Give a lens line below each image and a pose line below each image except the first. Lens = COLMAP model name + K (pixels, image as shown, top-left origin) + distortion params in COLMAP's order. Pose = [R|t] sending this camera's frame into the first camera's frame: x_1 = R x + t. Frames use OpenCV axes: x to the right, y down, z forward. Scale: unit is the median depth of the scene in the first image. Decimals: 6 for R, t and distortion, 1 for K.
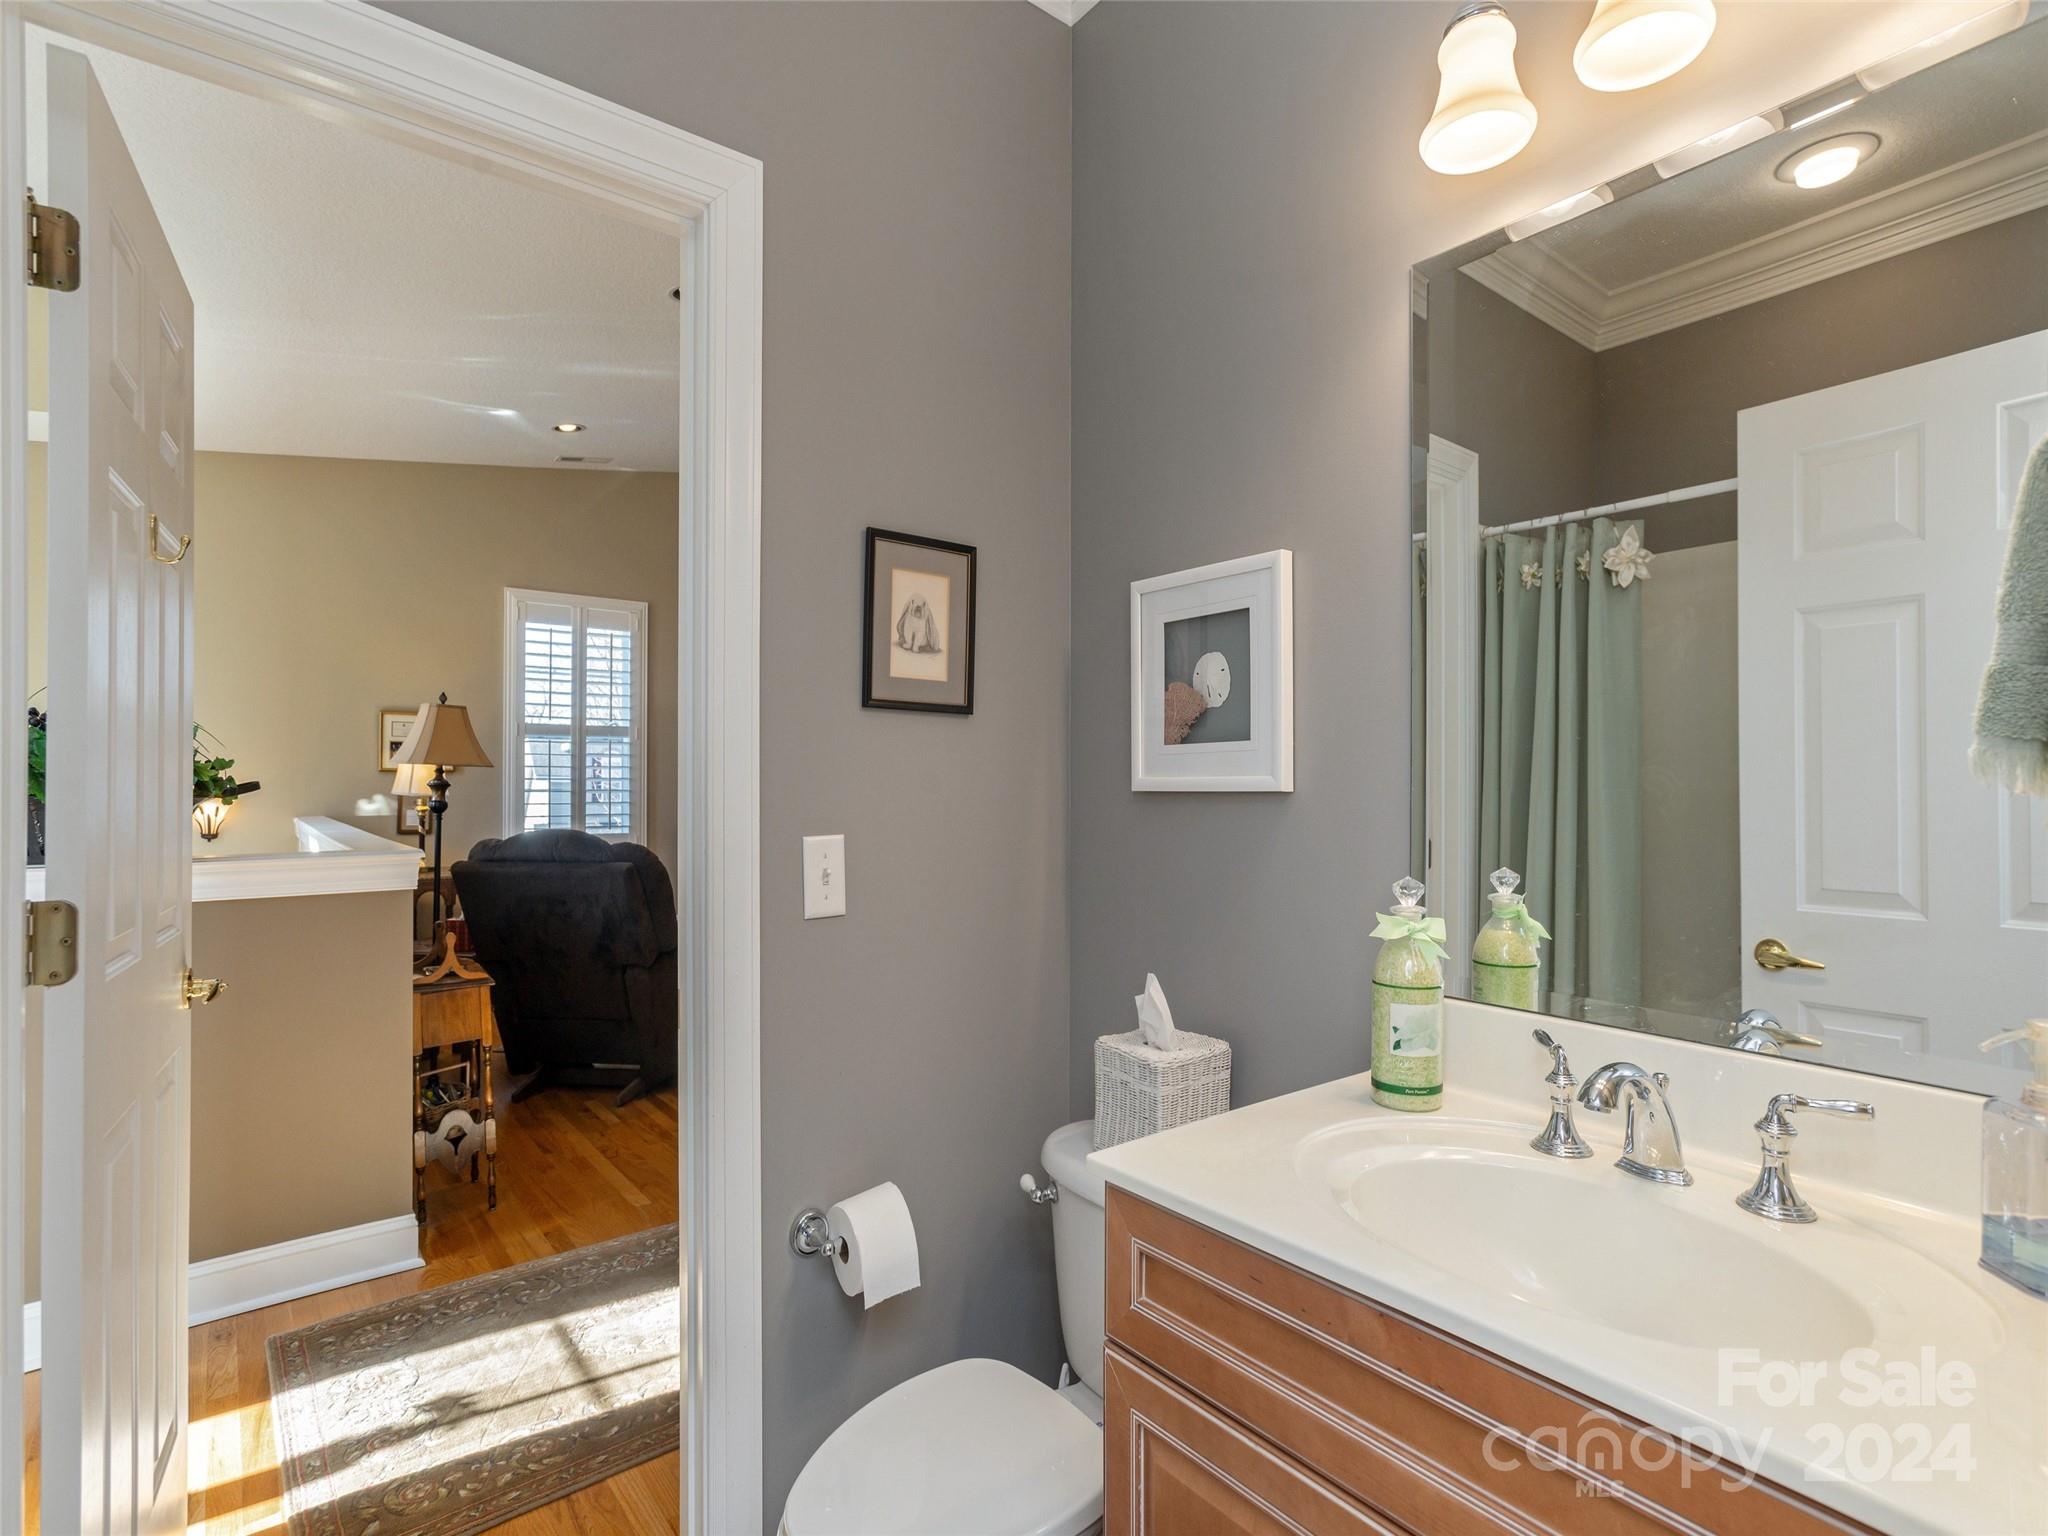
lens RADIAL K [[1004.5, 0, 1024.0], [0, 1004.5, 768.0], [0, 0, 1]] dist [-0.001158, 0.000181]
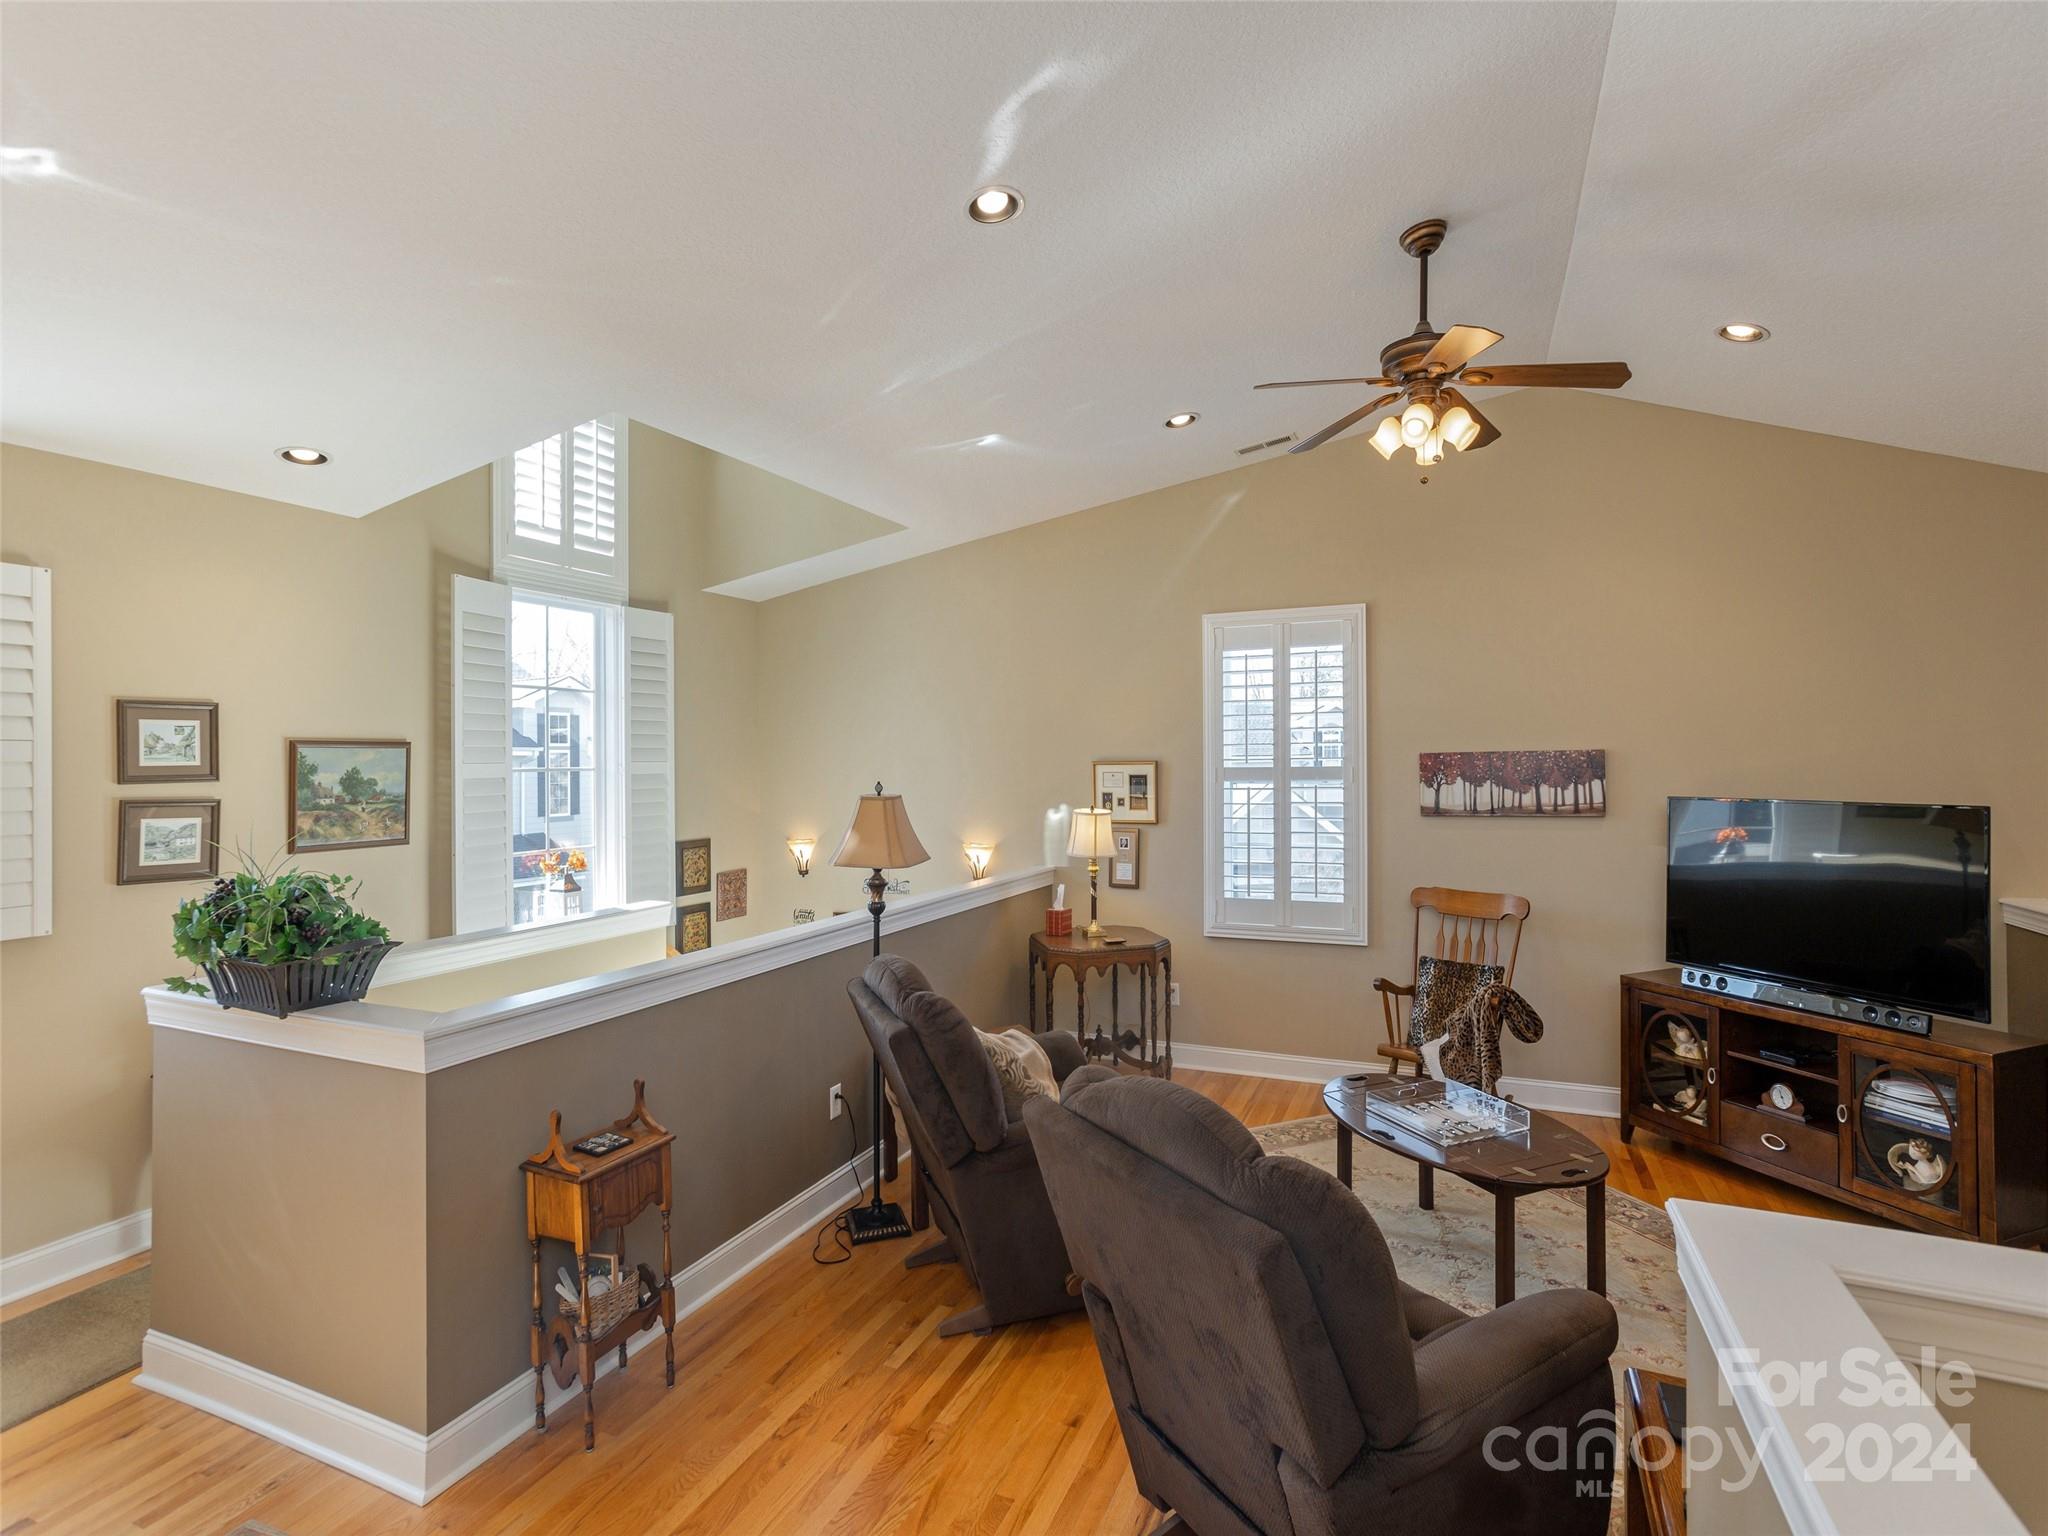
lens RADIAL K [[1004.5, 0, 1024.0], [0, 1004.5, 768.0], [0, 0, 1]] dist [-0.001158, 0.000181]
pose [[0.493217, -0.007835, -0.869871, 0.172333], [0.029134, 0.999547, 0.007516, -0.055876], [0.869418, -0.029050, 0.493222, 0.421896]]
